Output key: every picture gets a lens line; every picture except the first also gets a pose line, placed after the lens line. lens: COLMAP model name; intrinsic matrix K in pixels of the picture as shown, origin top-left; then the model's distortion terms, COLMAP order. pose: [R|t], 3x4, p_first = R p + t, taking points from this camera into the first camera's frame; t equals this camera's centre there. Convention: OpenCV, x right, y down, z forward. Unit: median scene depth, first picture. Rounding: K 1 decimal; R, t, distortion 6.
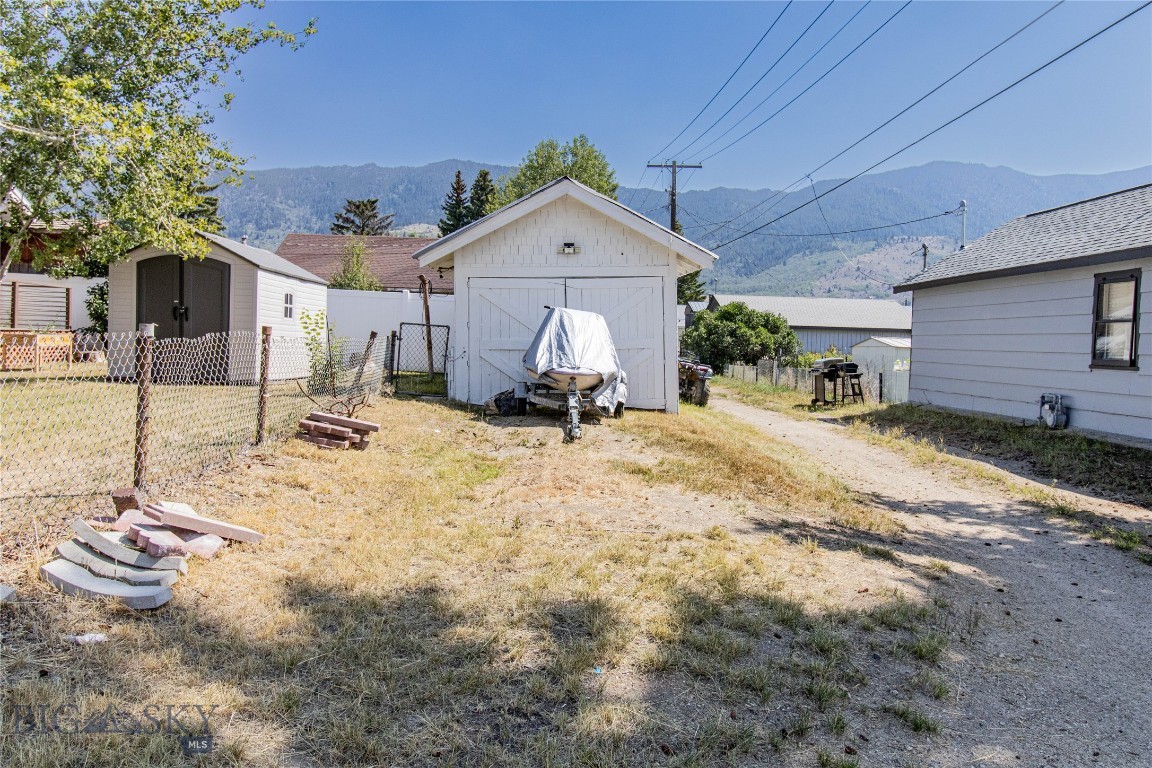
lens RADIAL K [[918.5, 0, 585.3], [0, 918.5, 359.7], [0, 0, 1]] dist [0.002014, -0.006626]
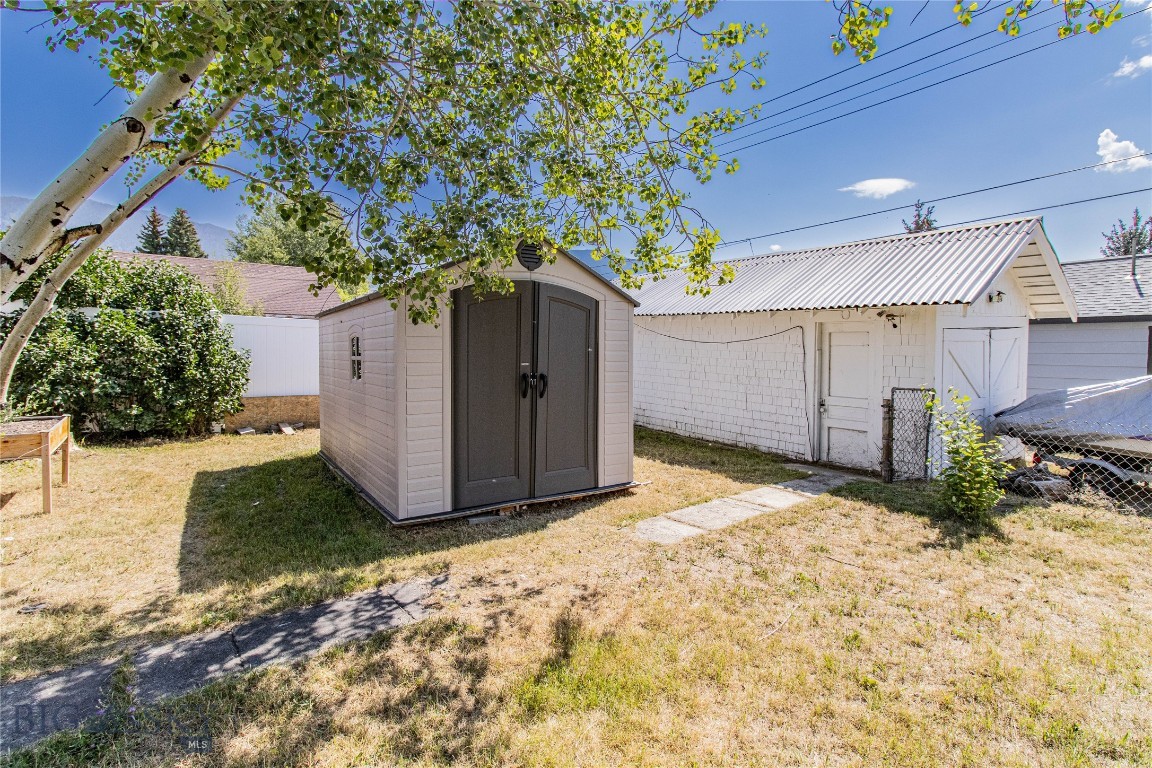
lens RADIAL K [[530.8, 0, 576.5], [0, 530.8, 391.9], [0, 0, 1]] dist [0.004641, -0.001067]
pose [[0.815330, -0.067408, 0.575060, -0.599144], [0.024601, 0.996336, 0.081909, -0.071392], [-0.578474, -0.052635, 0.814001, 0.728159]]
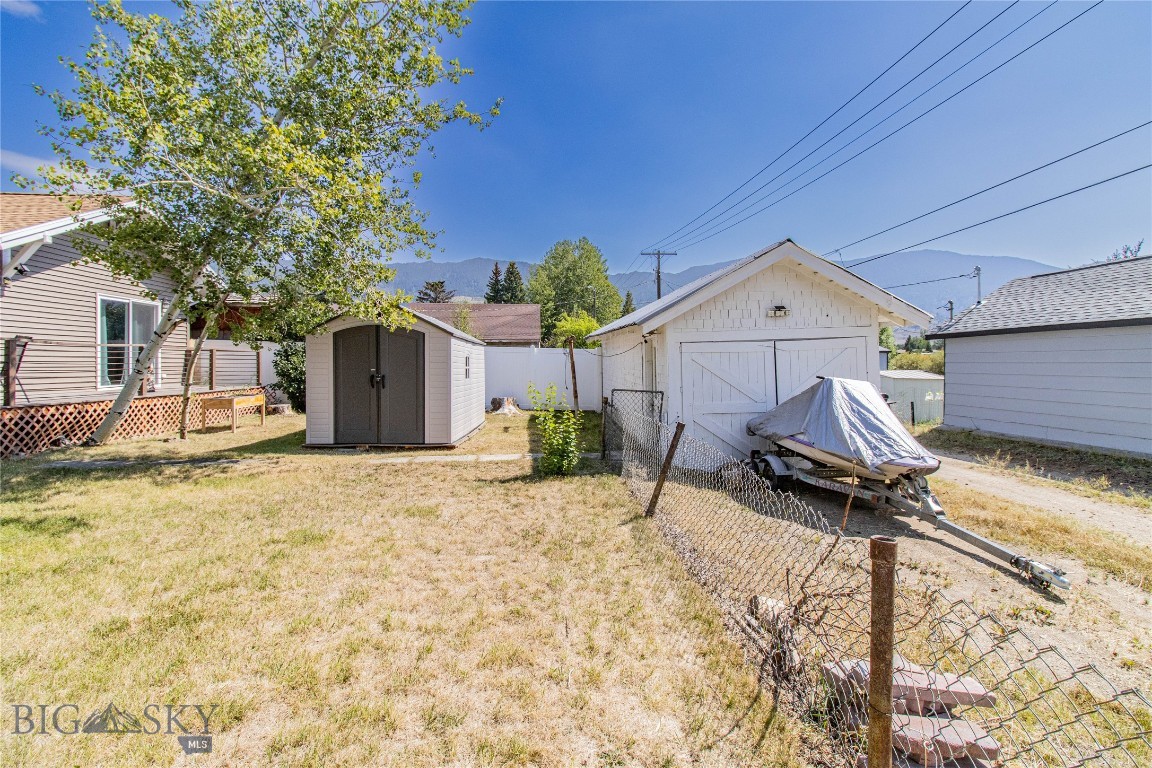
lens RADIAL K [[530.8, 0, 579.4], [0, 530.8, 364.8], [0, 0, 1]] dist [0.004641, -0.001067]
pose [[0.998508, -0.026297, 0.047862, -0.239648], [0.026978, 0.999543, -0.013640, -0.054301], [-0.047481, 0.014910, 0.998761, 0.386325]]
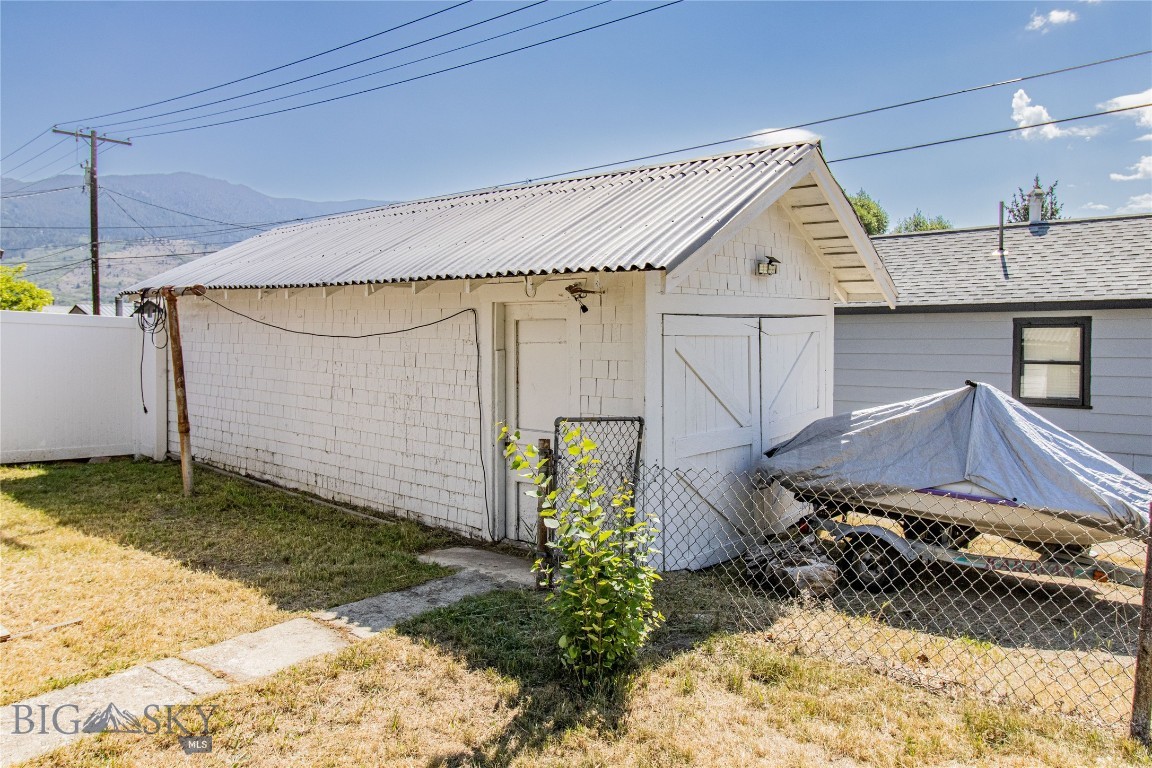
lens RADIAL K [[766.6, 0, 571.9], [0, 766.6, 388.5], [0, 0, 1]] dist [-0.023944, 0.000264]
pose [[0.656374, -0.062207, 0.751867, -0.416041], [0.021580, 0.997735, 0.063711, -0.068835], [-0.754127, -0.025593, 0.656230, 0.699920]]
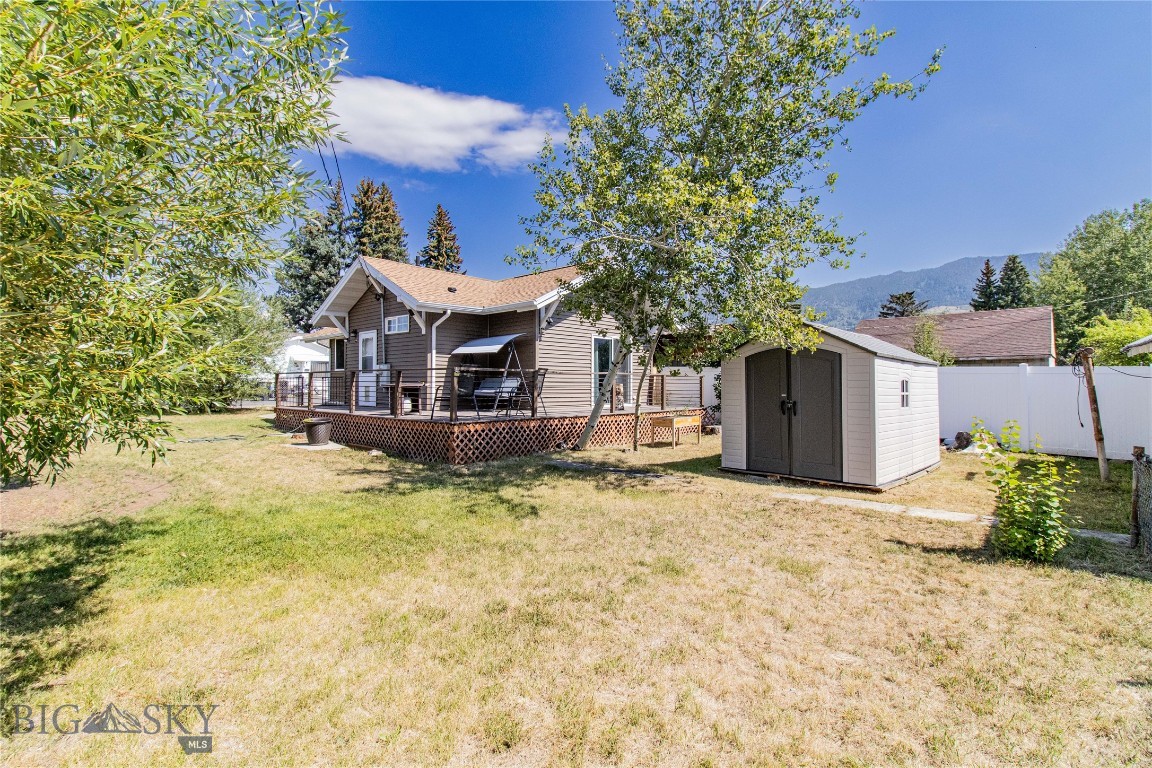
lens RADIAL K [[530.8, 0, 581.3], [0, 530.8, 370.8], [0, 0, 1]] dist [0.004641, -0.001067]
pose [[0.718055, -0.044611, -0.694555, -0.205788], [0.005804, 0.998293, -0.058119, -0.057643], [0.695962, 0.037701, 0.717088, 0.442319]]
